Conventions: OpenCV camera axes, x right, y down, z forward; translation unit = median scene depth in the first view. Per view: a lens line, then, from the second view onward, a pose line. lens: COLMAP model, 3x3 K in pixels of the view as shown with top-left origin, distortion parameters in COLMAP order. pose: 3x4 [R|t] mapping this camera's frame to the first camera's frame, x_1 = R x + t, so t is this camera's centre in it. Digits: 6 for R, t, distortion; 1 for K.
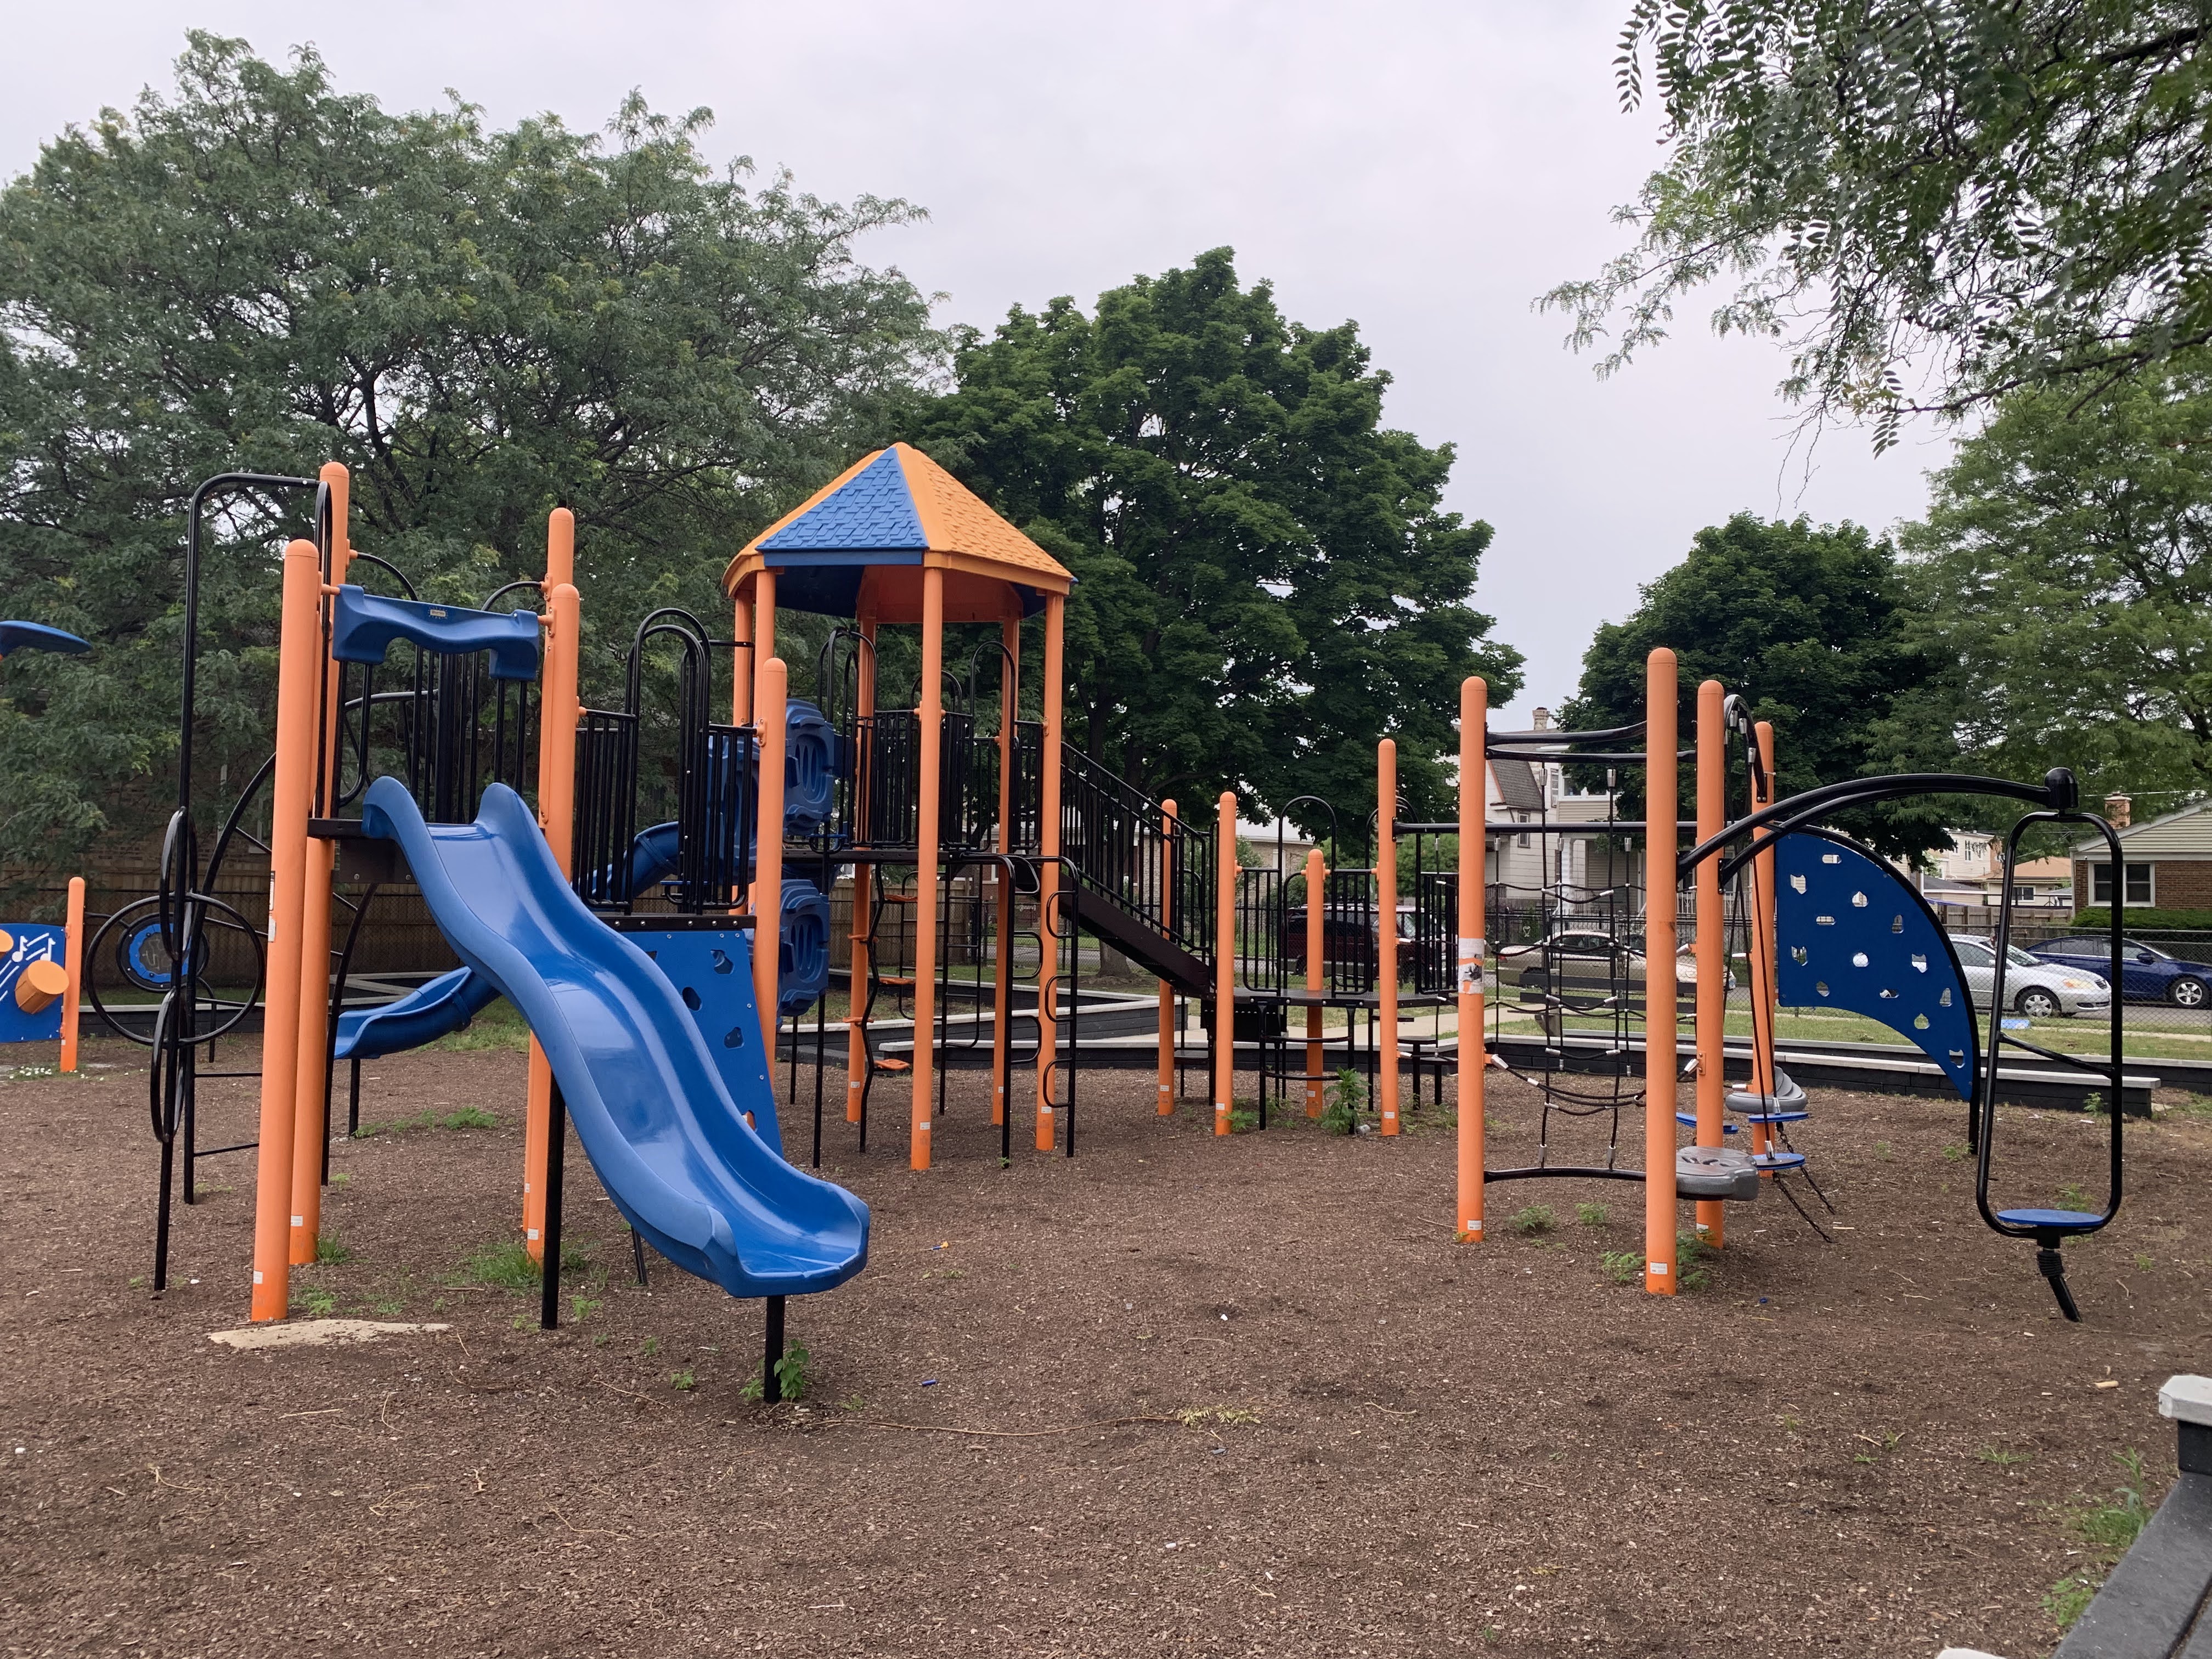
lens RADIAL K [[1694.5, 0, 1177.5], [0, 1694.5, 827.0], [0, 0, 1]] dist [-0.004306, 0.005343]
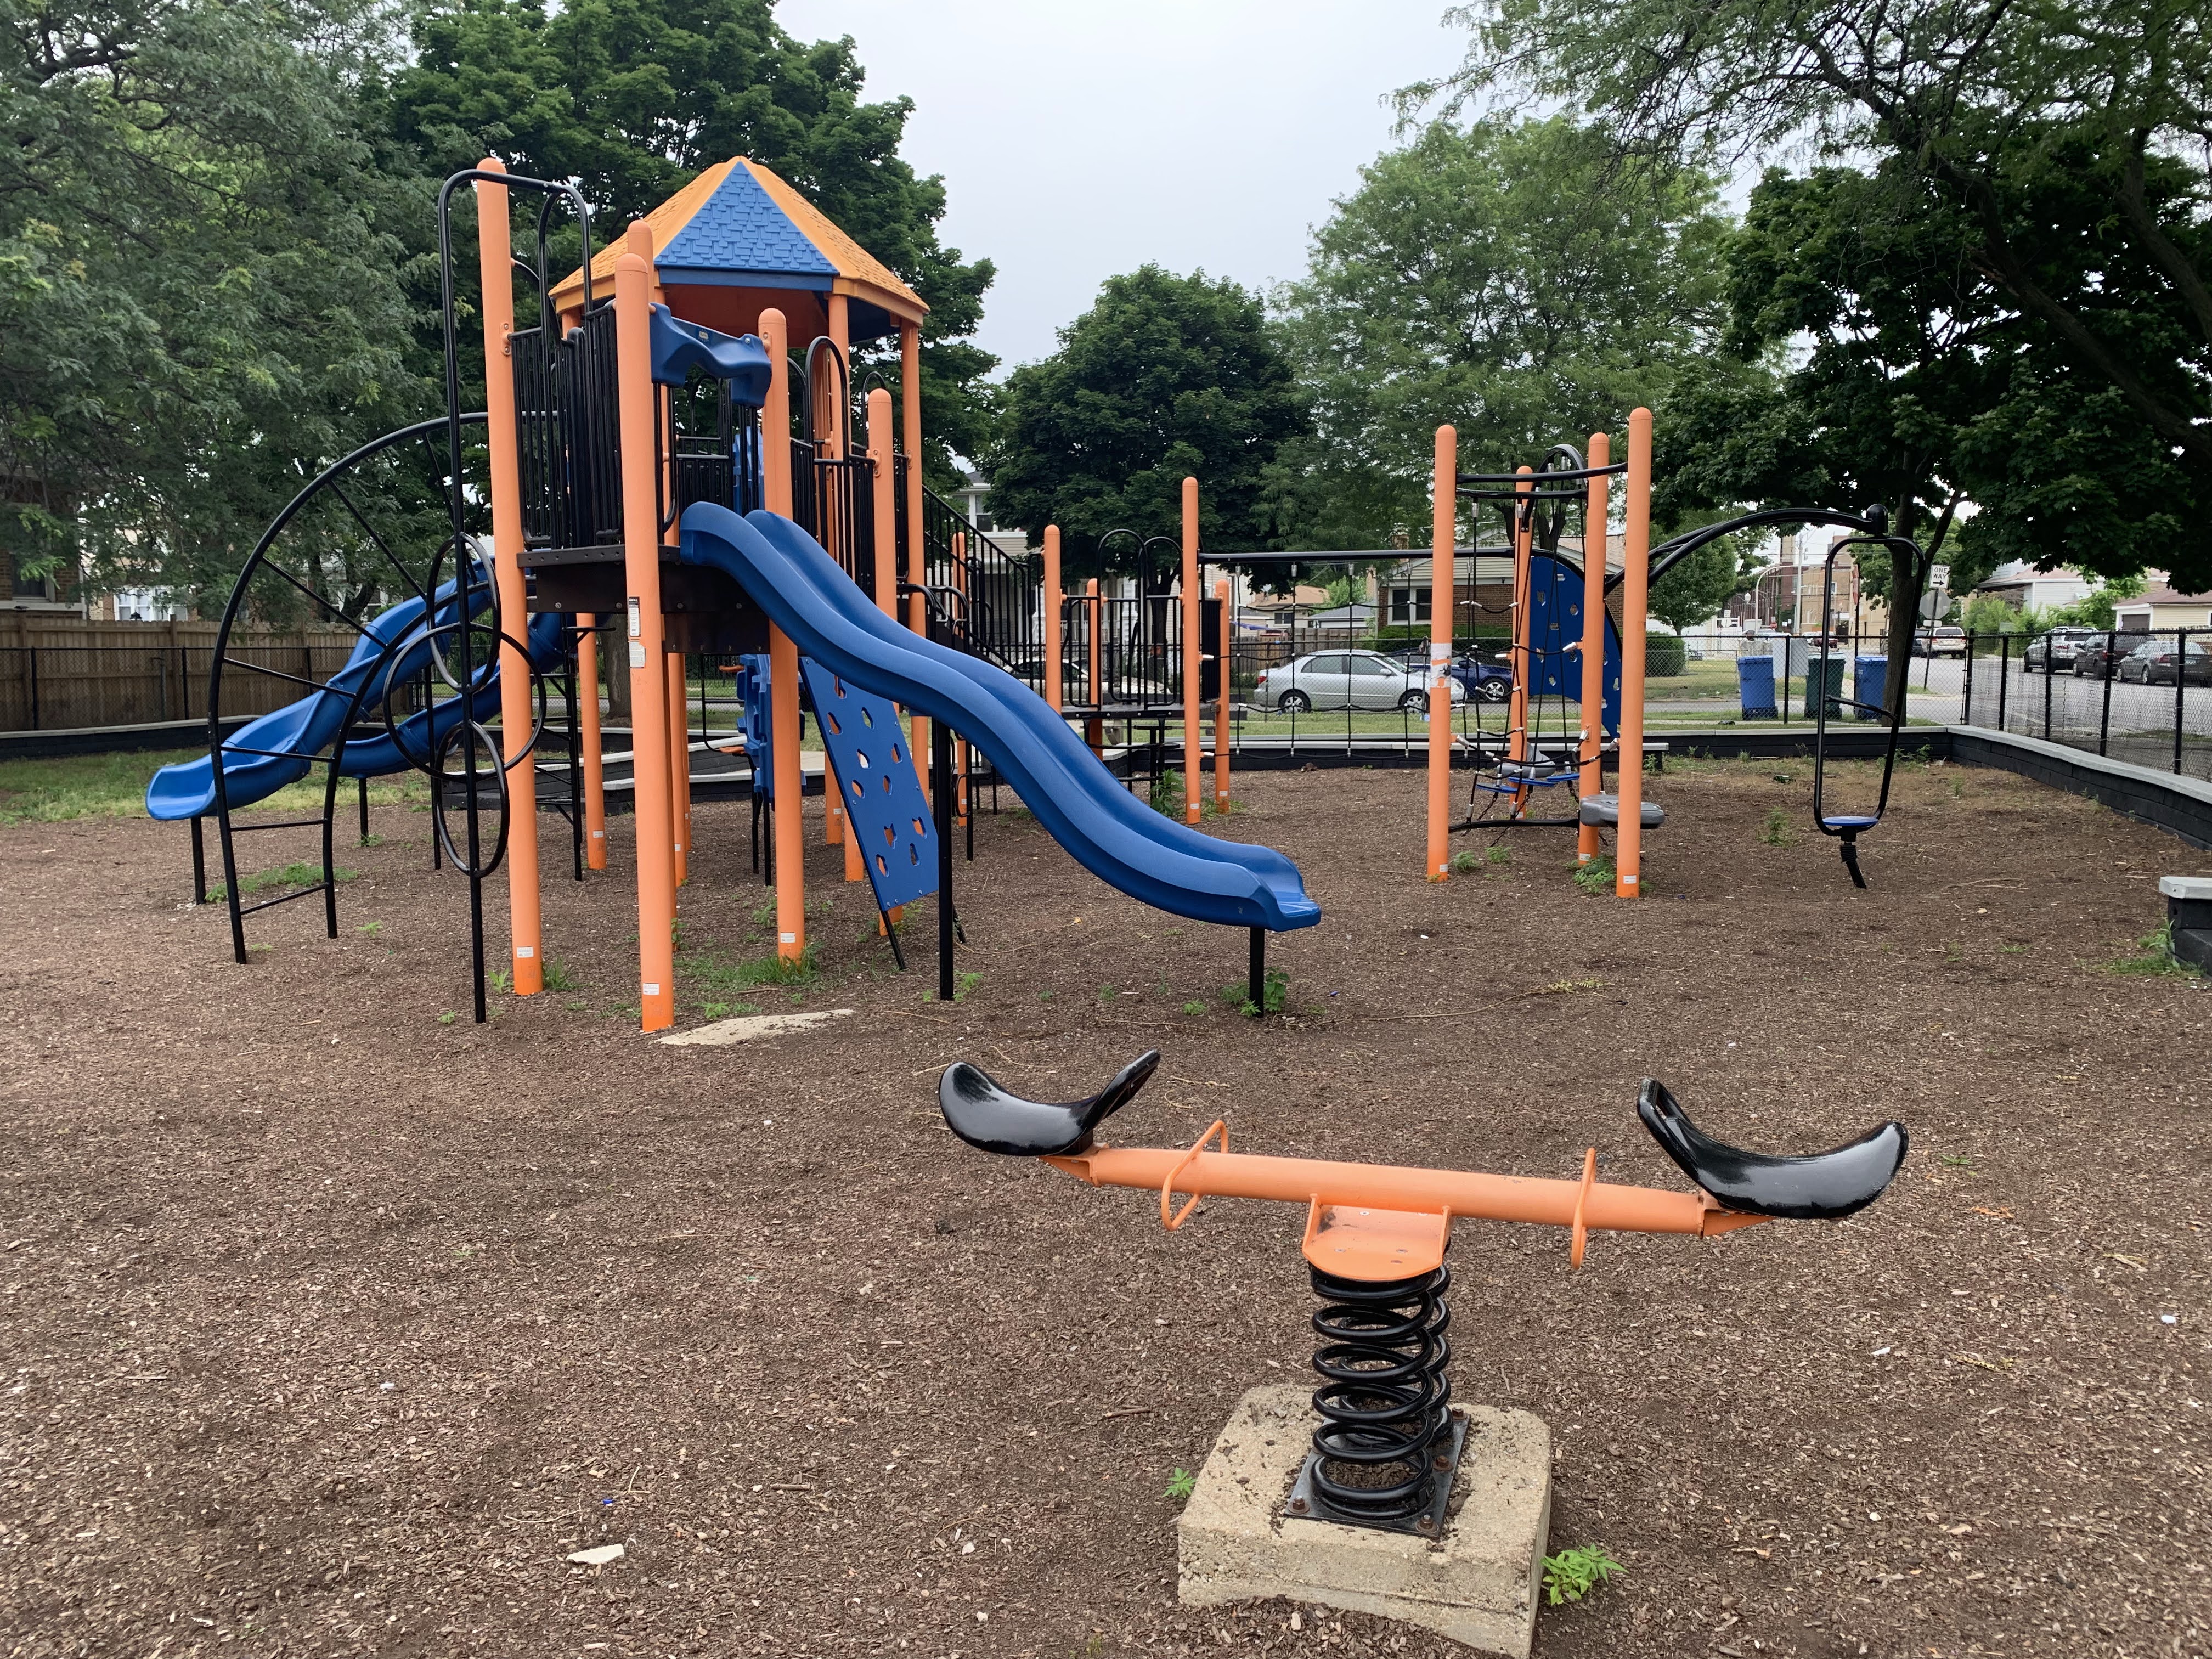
lens RADIAL K [[1694.5, 0, 1177.5], [0, 1694.5, 827.0], [0, 0, 1]] dist [-0.004306, 0.005343]
pose [[0.902315, -0.072669, 0.424907, -0.175153], [0.007580, 0.988211, 0.152912, 0.003059], [-0.431010, -0.134754, 0.892228, -0.011757]]
